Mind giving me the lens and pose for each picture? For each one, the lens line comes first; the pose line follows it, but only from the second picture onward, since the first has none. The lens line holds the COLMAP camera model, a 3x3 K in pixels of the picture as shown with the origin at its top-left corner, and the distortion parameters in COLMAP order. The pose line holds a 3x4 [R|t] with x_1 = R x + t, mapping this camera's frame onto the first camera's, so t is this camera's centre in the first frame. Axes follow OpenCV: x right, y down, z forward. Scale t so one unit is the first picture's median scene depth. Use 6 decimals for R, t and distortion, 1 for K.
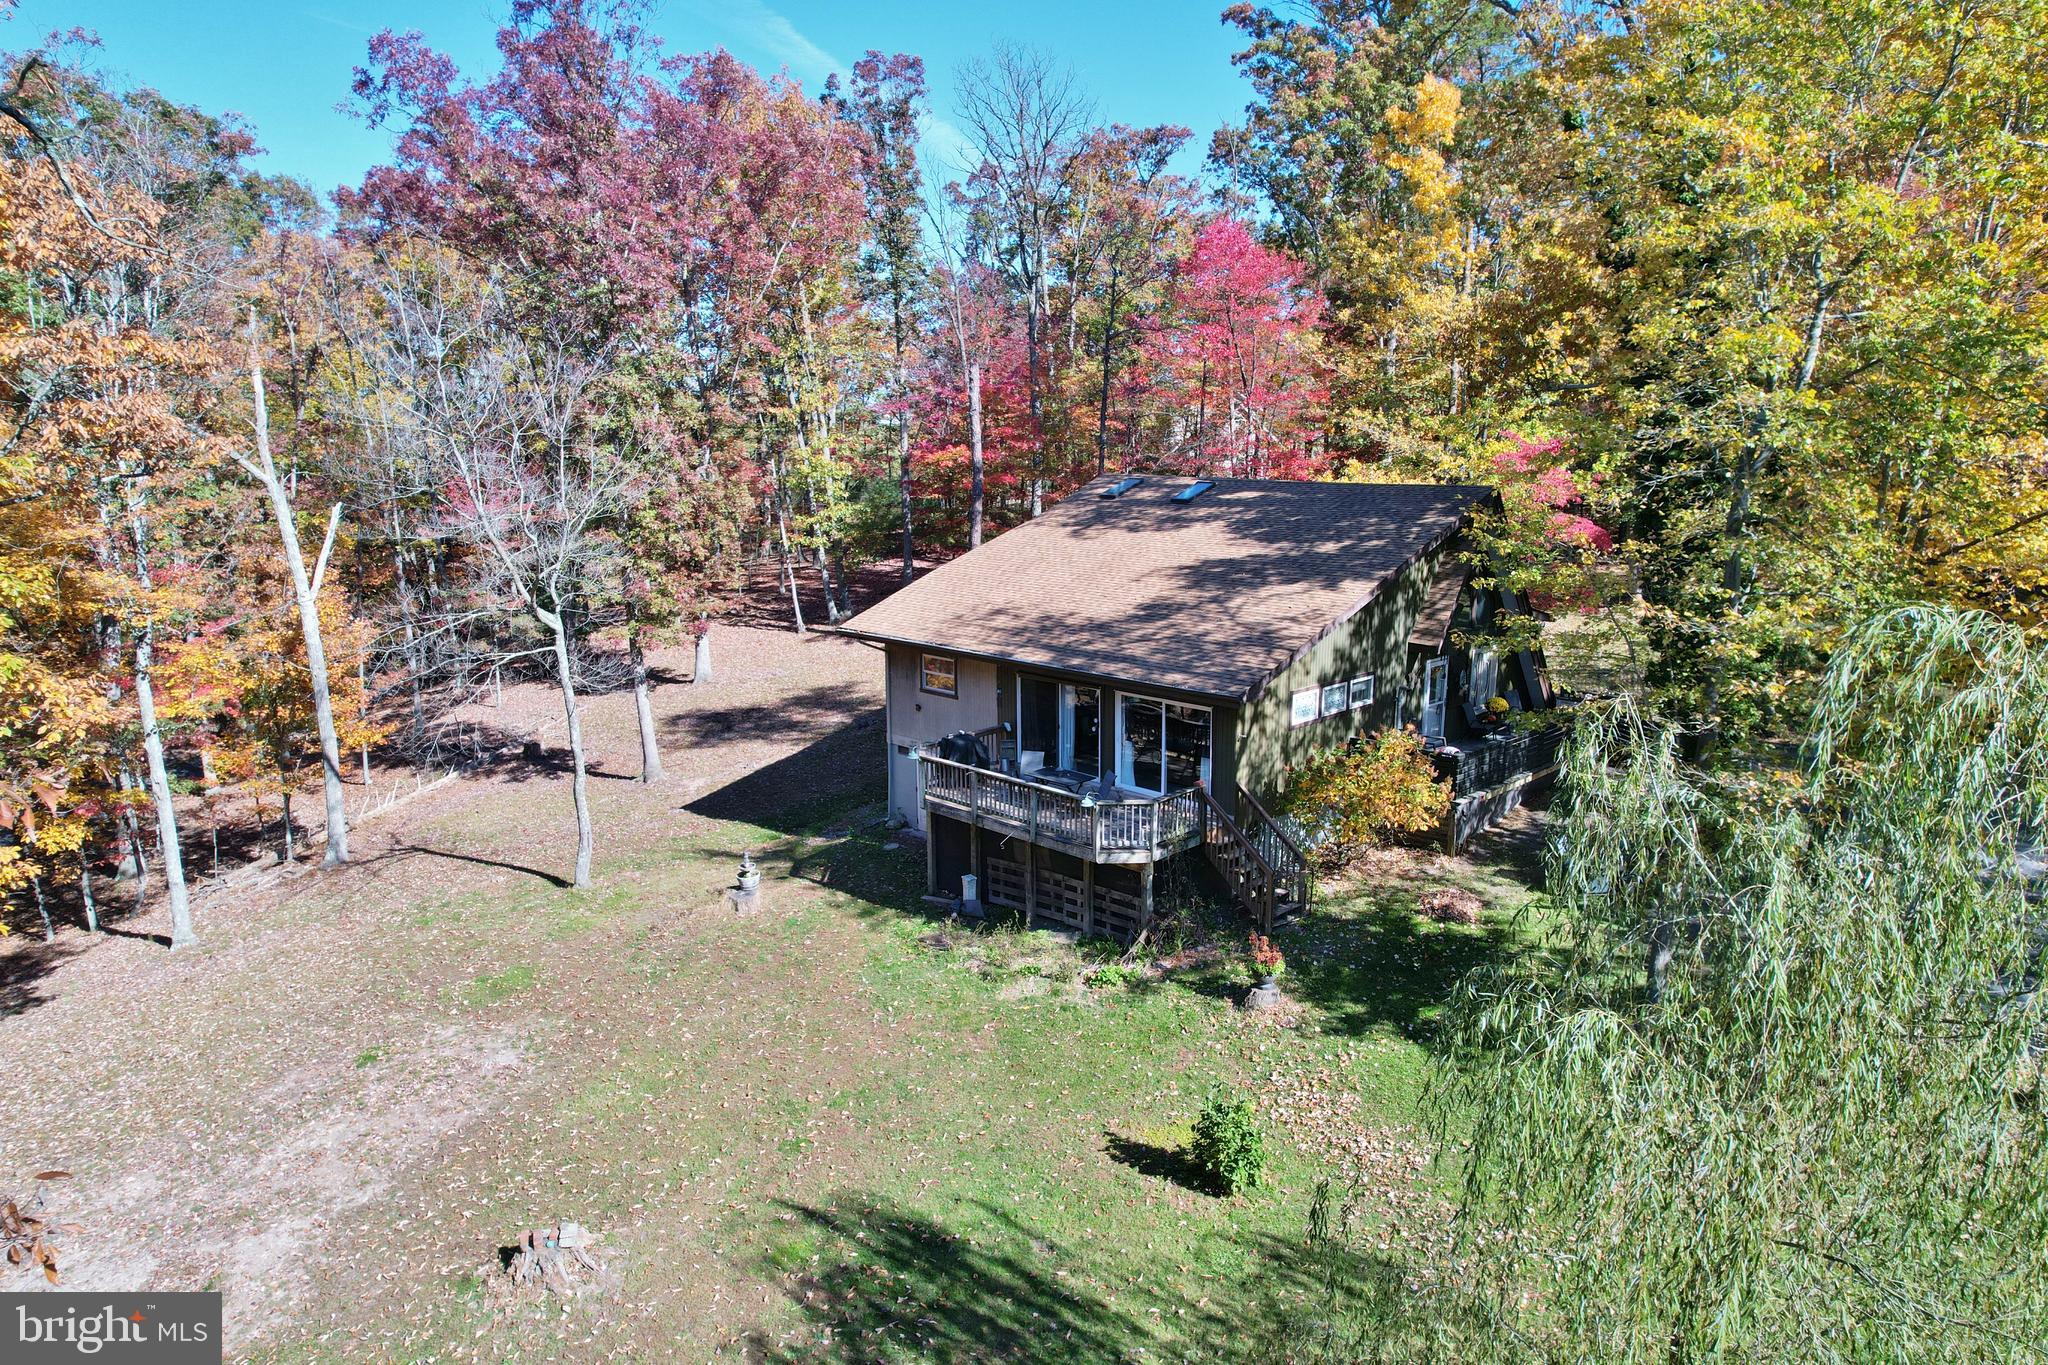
lens RADIAL K [[1307.2, 0, 1031.1], [0, 1307.2, 693.1], [0, 0, 1]] dist [-0.072531, 0.068594]
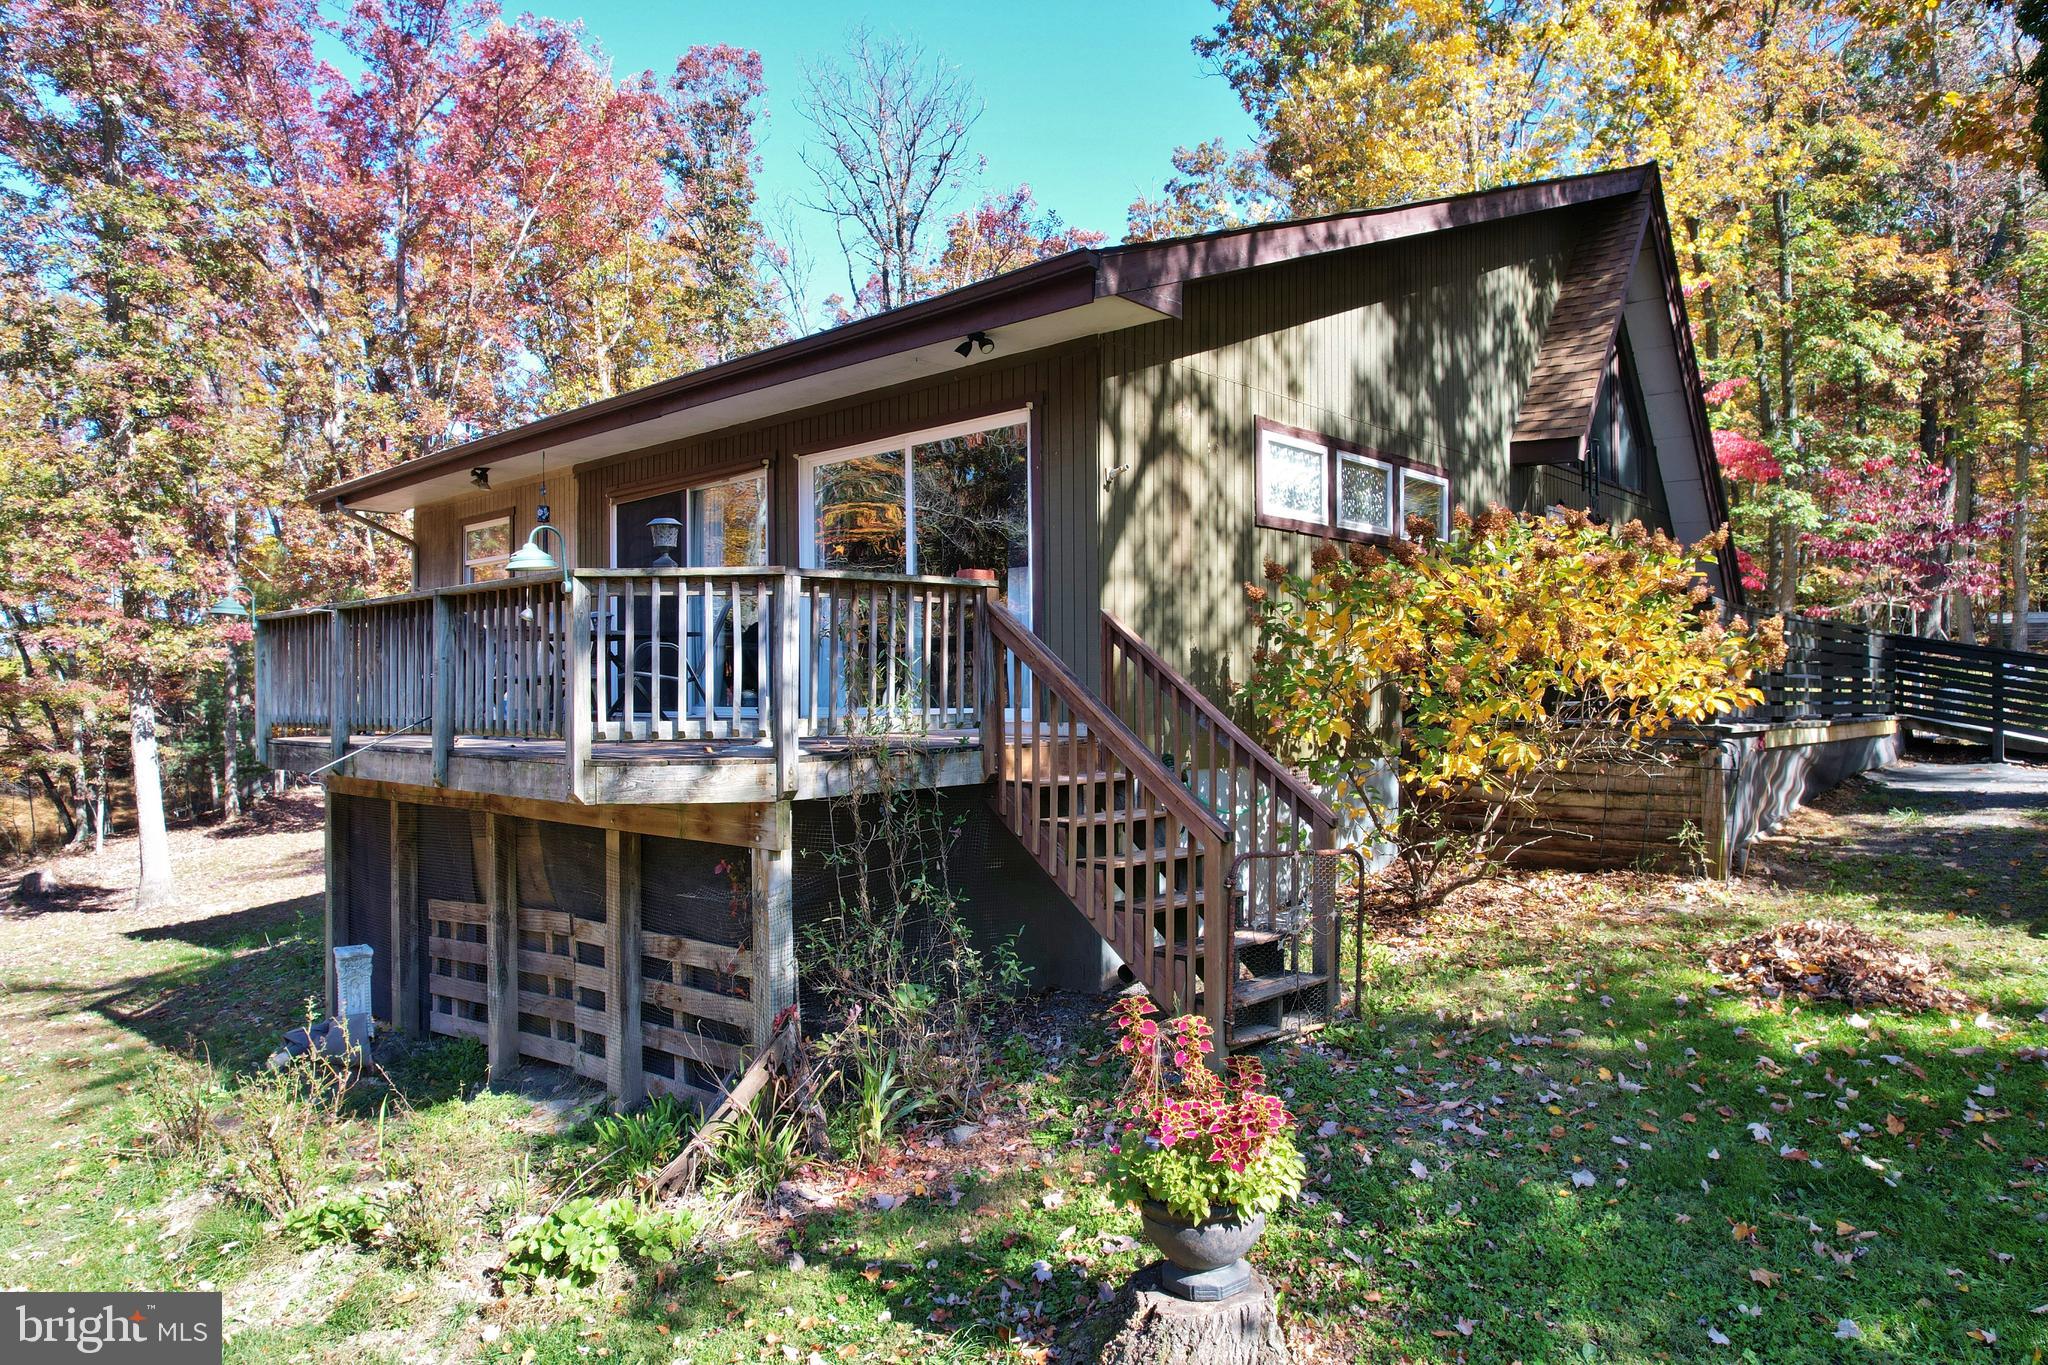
lens RADIAL K [[1307.2, 0, 1031.1], [0, 1307.2, 693.1], [0, 0, 1]] dist [-0.072531, 0.068594]
pose [[0.999102, 0.000203, 0.042374, 0.130219], [0.008343, 0.979470, -0.201419, 0.158700], [-0.041545, 0.201592, 0.978588, 0.708599]]
